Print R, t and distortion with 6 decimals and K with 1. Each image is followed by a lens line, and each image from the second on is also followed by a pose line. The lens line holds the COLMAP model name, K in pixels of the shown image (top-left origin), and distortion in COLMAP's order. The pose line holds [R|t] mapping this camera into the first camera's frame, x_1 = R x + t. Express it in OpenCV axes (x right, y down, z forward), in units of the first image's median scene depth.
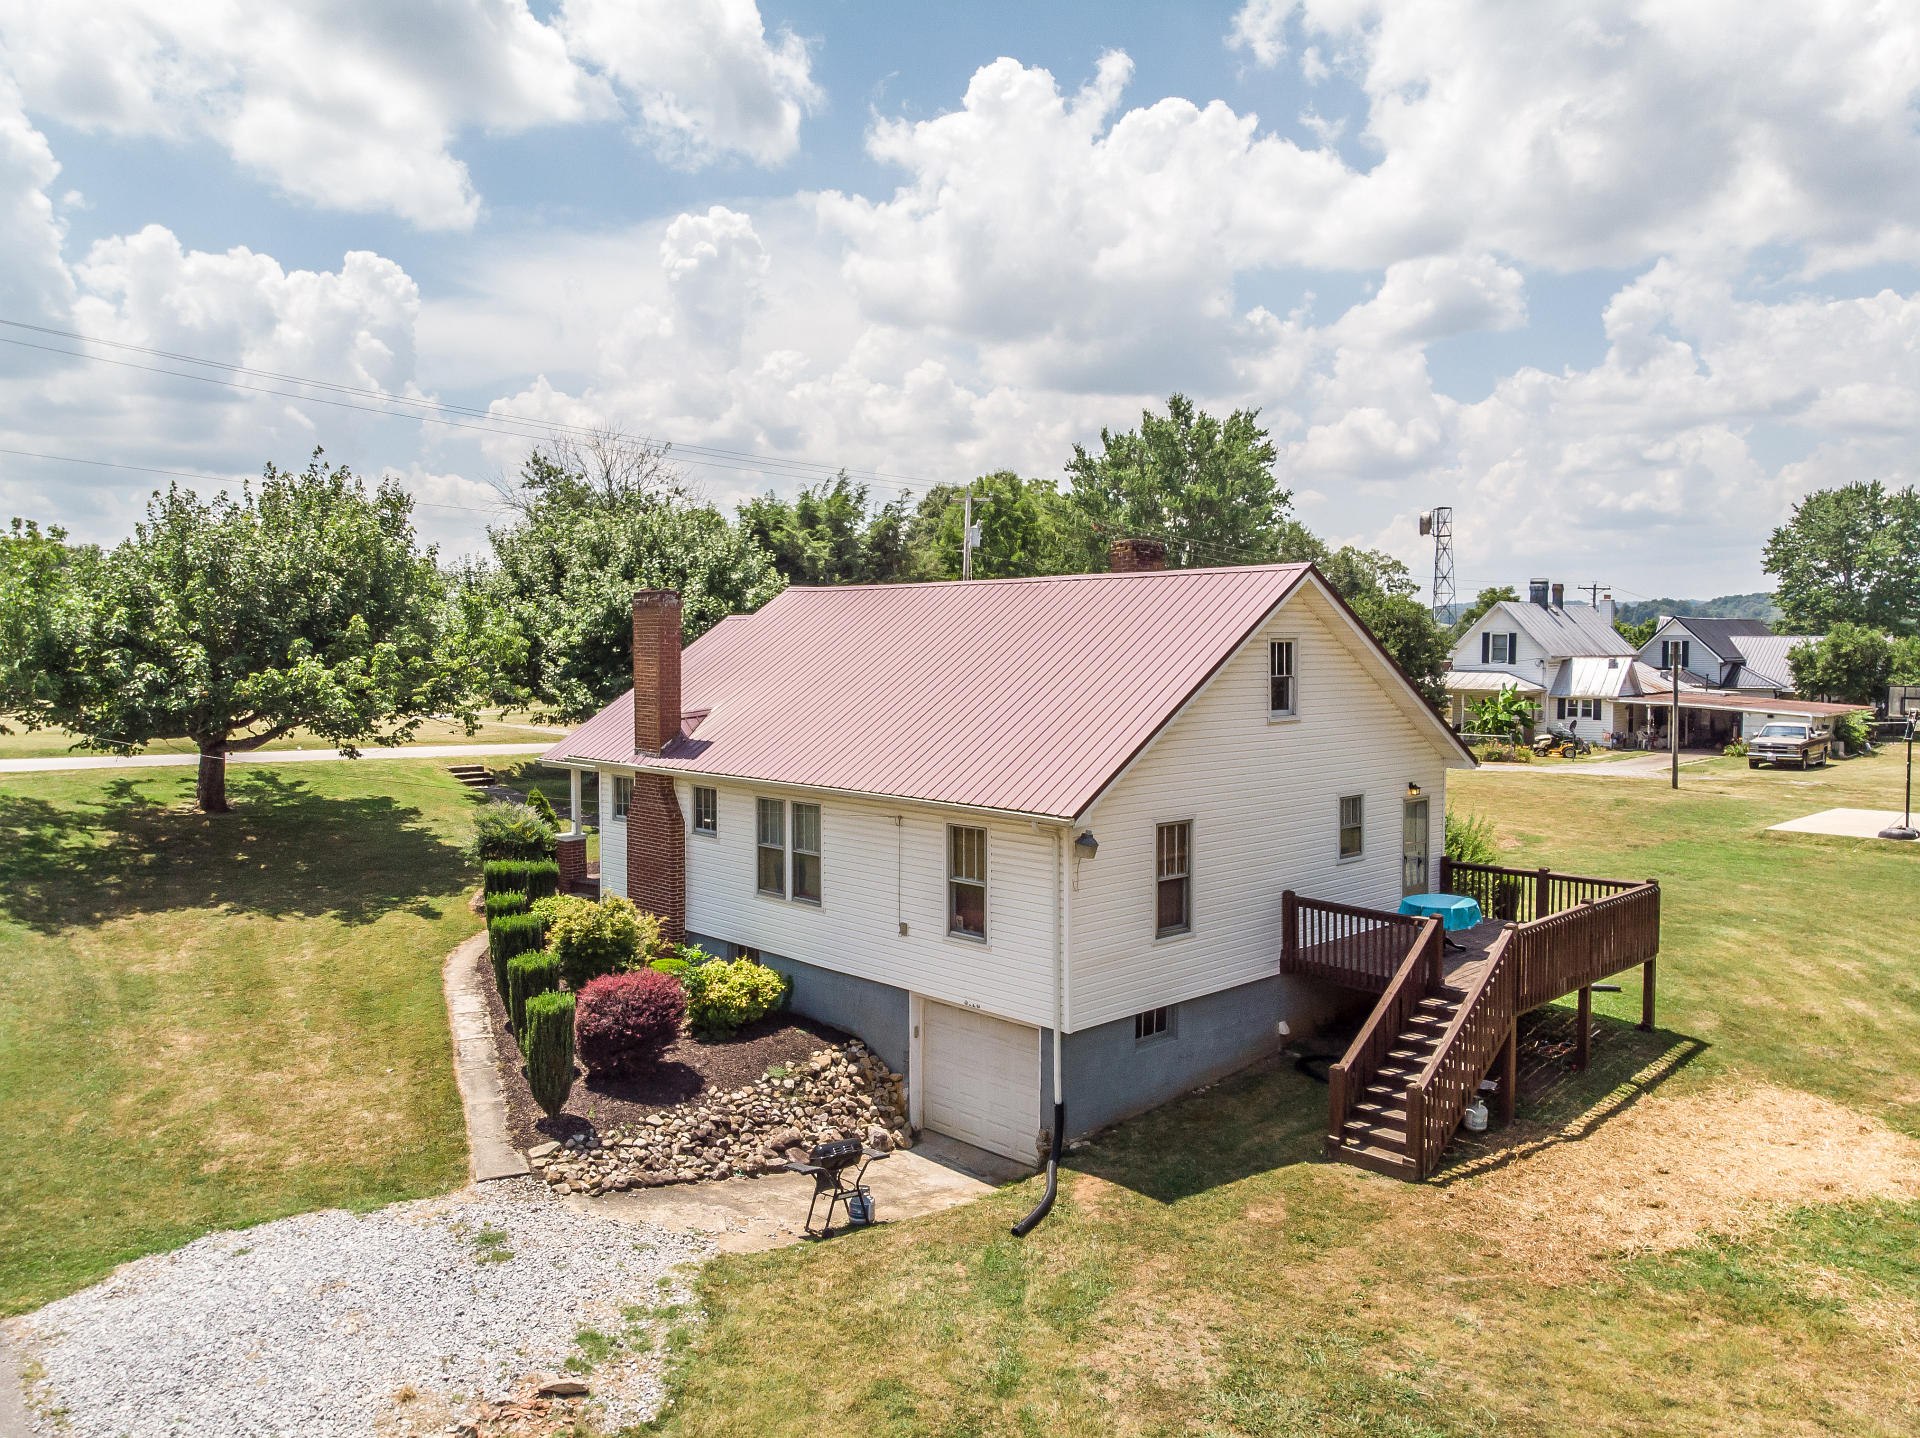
lens RADIAL K [[1421.8, 0, 967.5], [0, 1421.8, 719.4], [0, 0, 1]] dist [-0.002000, 0.012219]
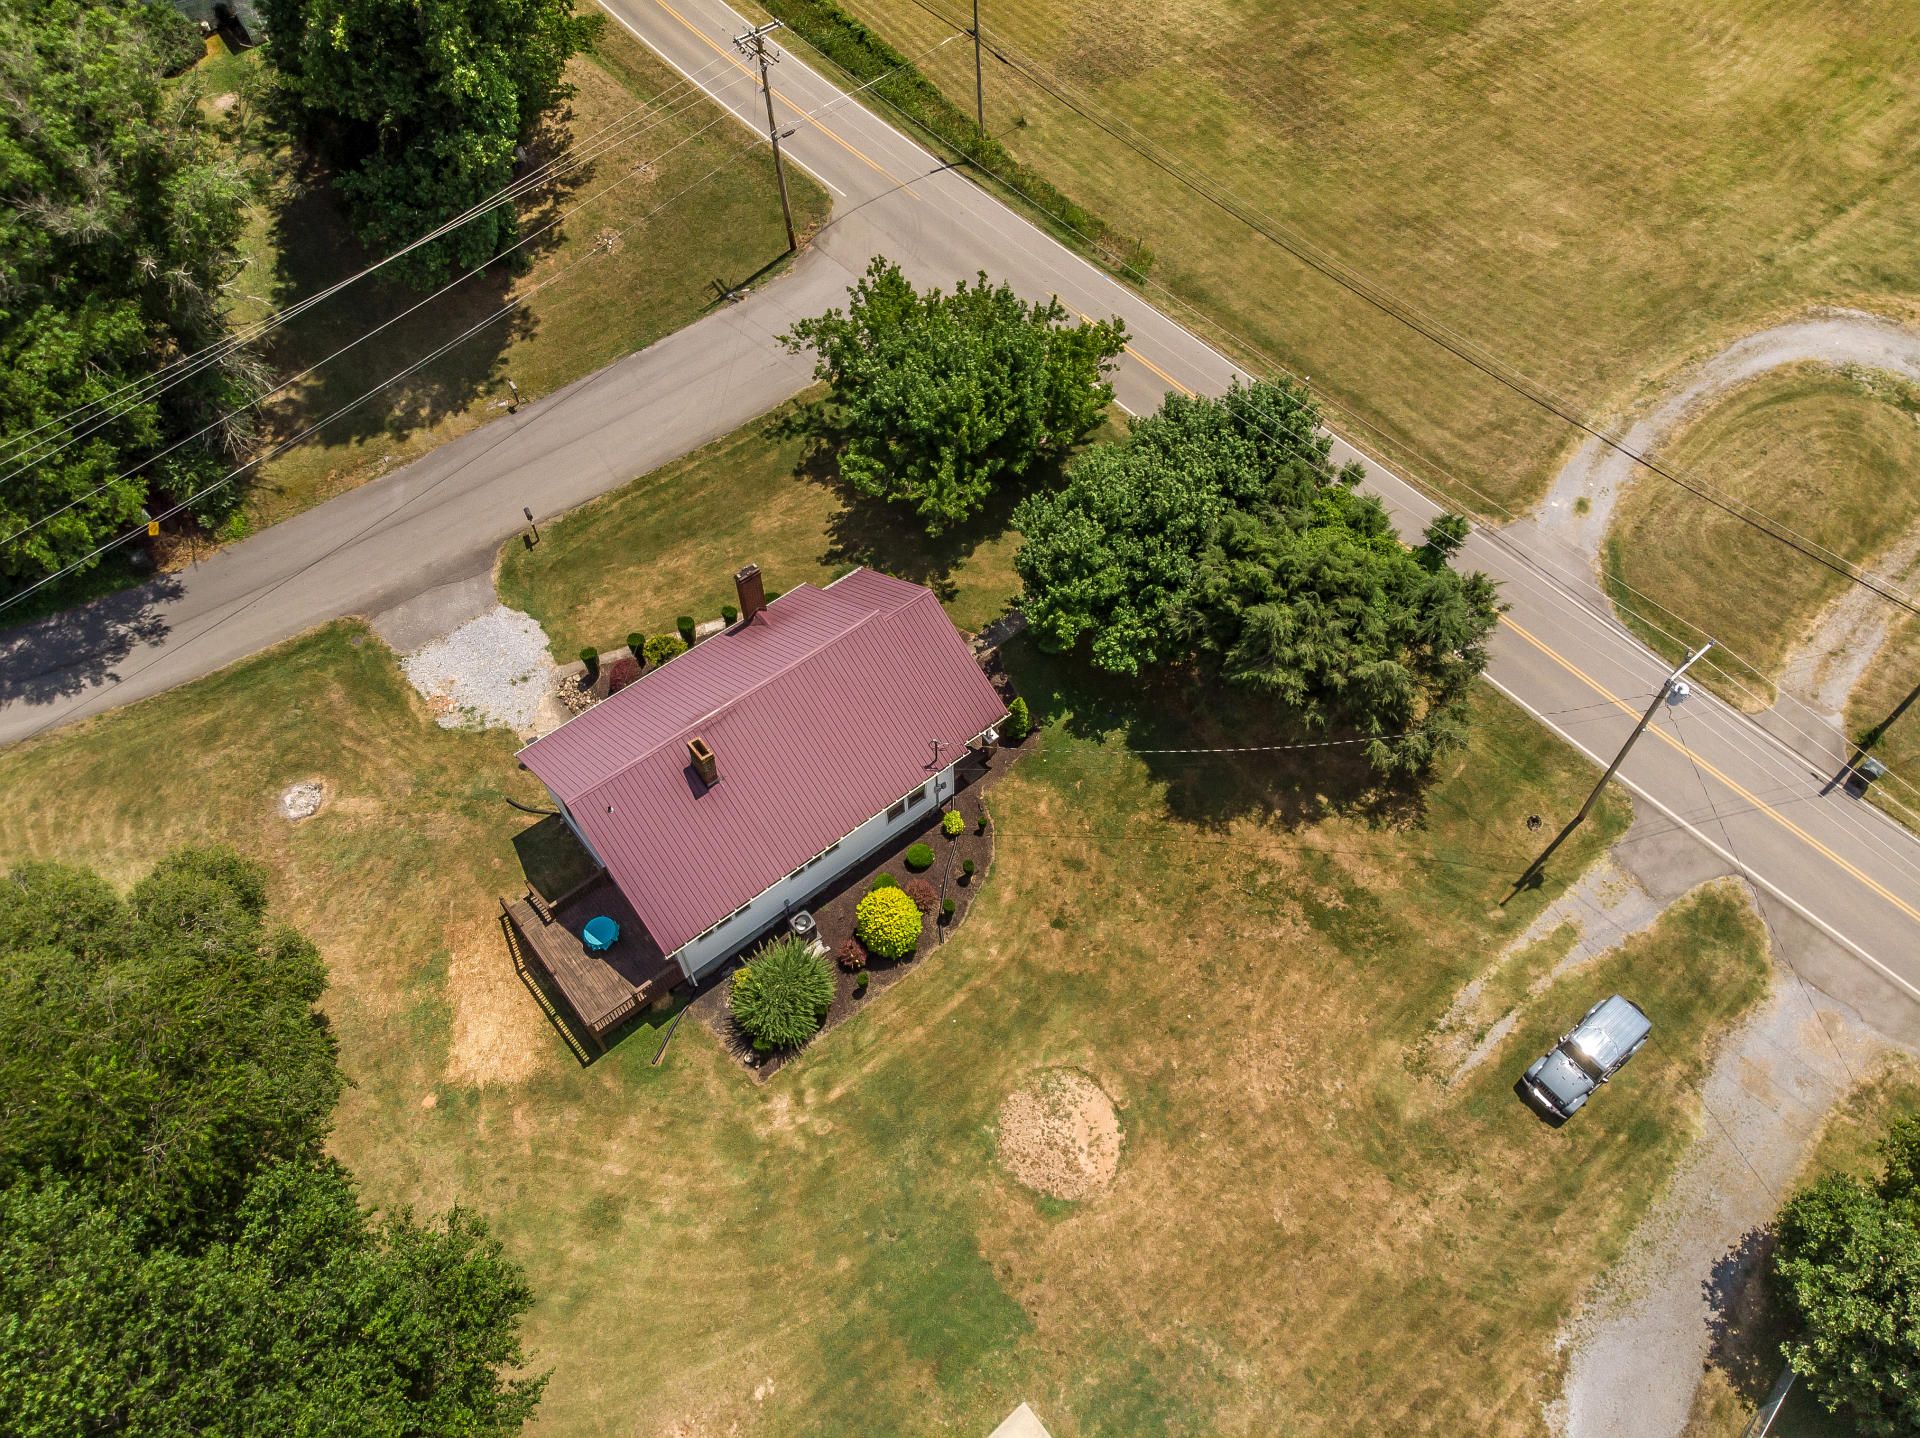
lens RADIAL K [[1421.8, 0, 967.5], [0, 1421.8, 719.4], [0, 0, 1]] dist [-0.002000, 0.012219]
pose [[-0.080611, 0.815902, -0.572543, 1.470238], [-0.037948, 0.571484, 0.819736, -2.191665], [0.996023, 0.087806, -0.015106, 1.782642]]
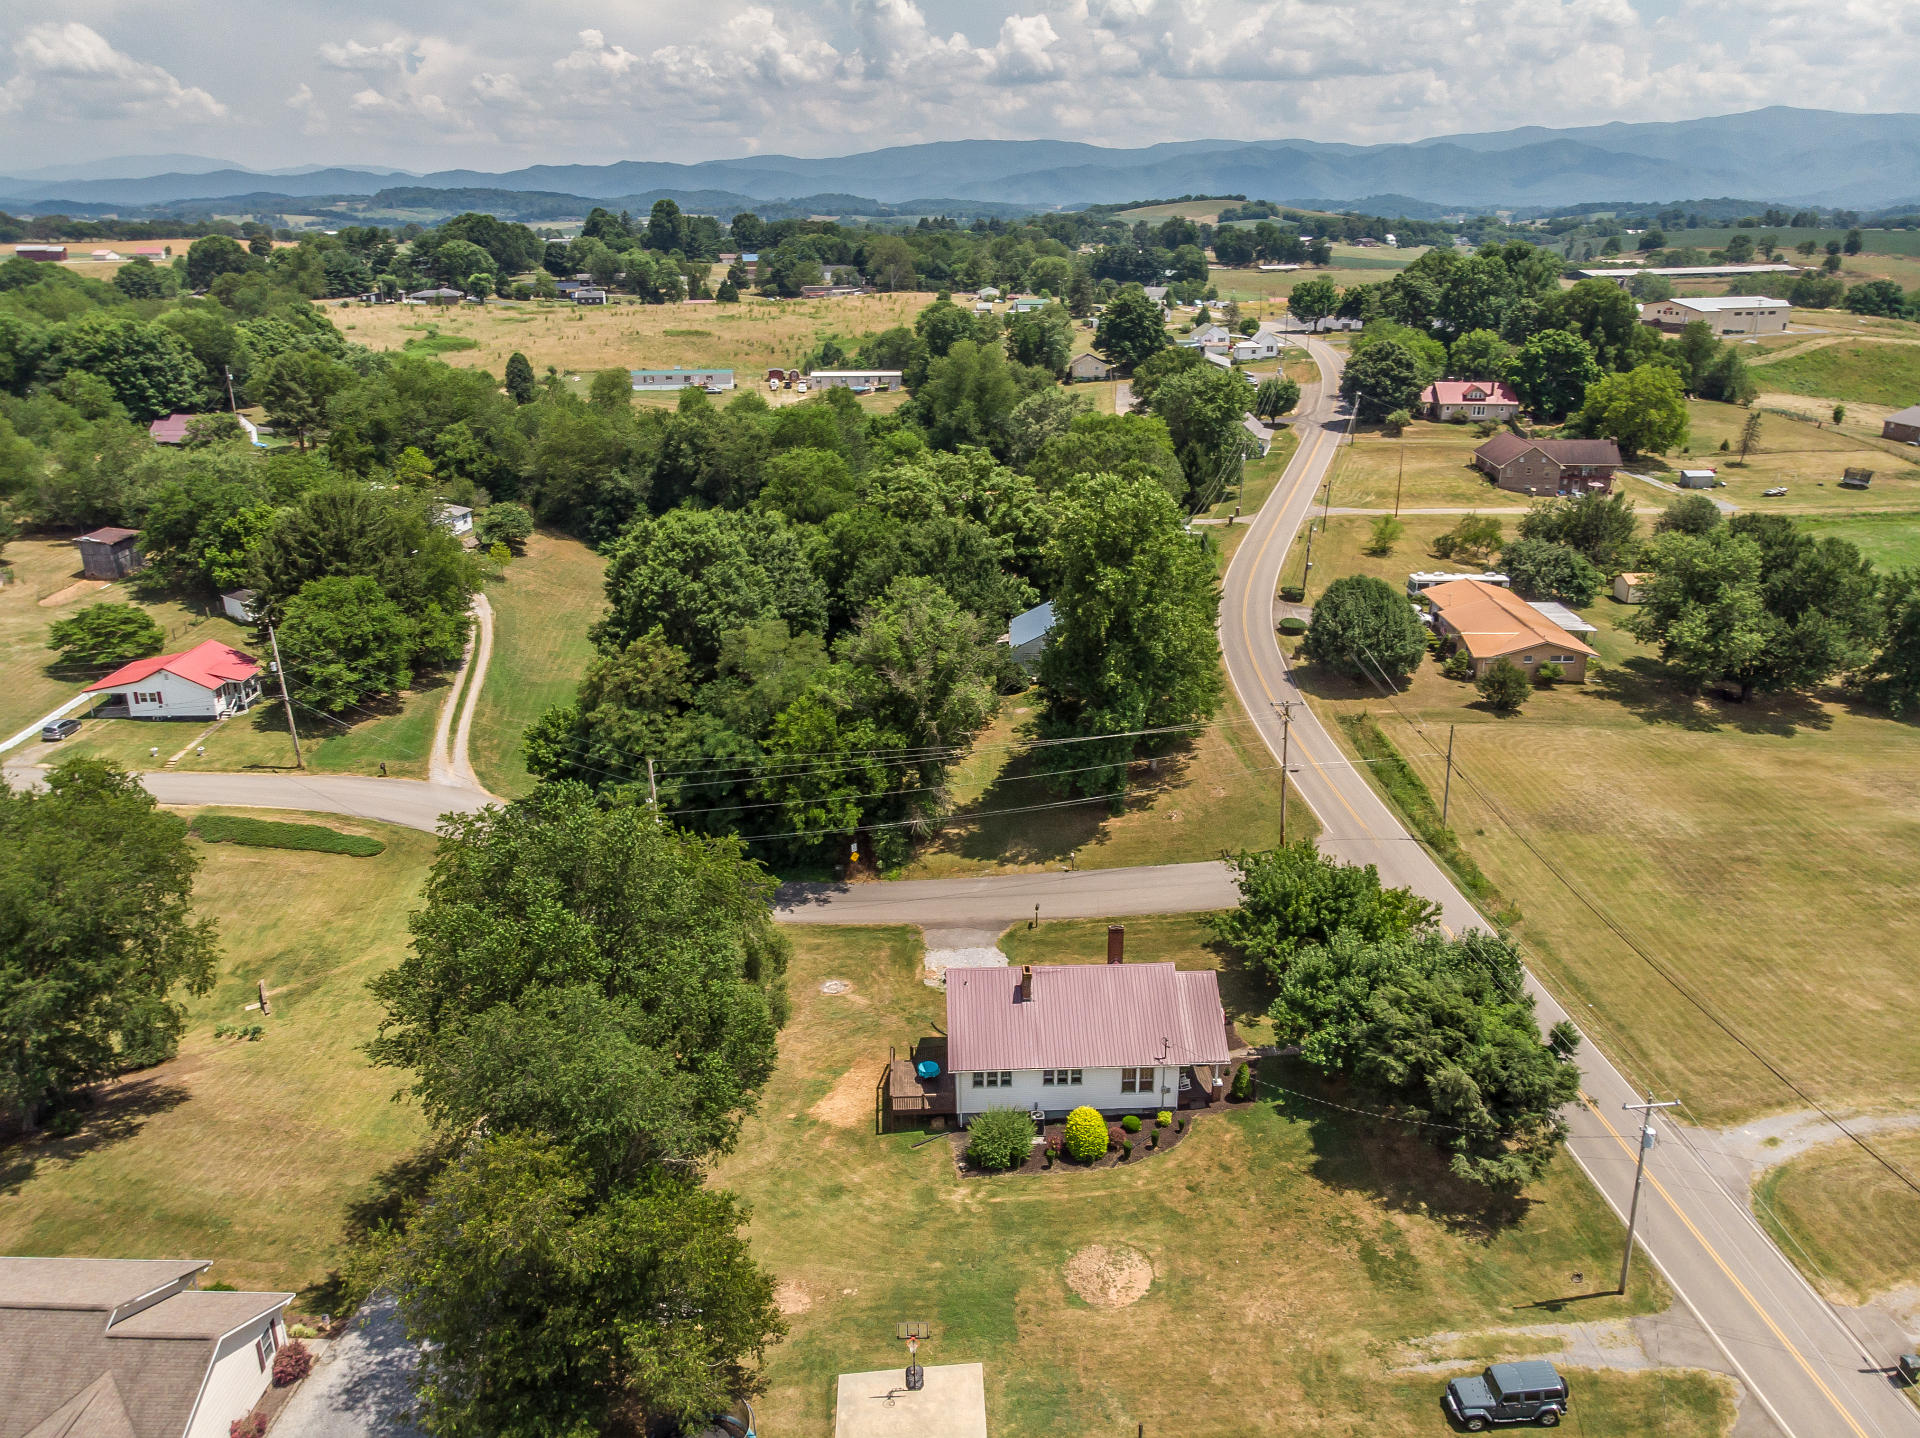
lens RADIAL K [[1421.8, 0, 967.5], [0, 1421.8, 719.4], [0, 0, 1]] dist [-0.002000, 0.012219]
pose [[-0.657940, 0.257878, -0.707540, 2.932282], [-0.029787, 0.929894, 0.366619, -2.287175], [0.752481, 0.262289, -0.604133, 3.413339]]
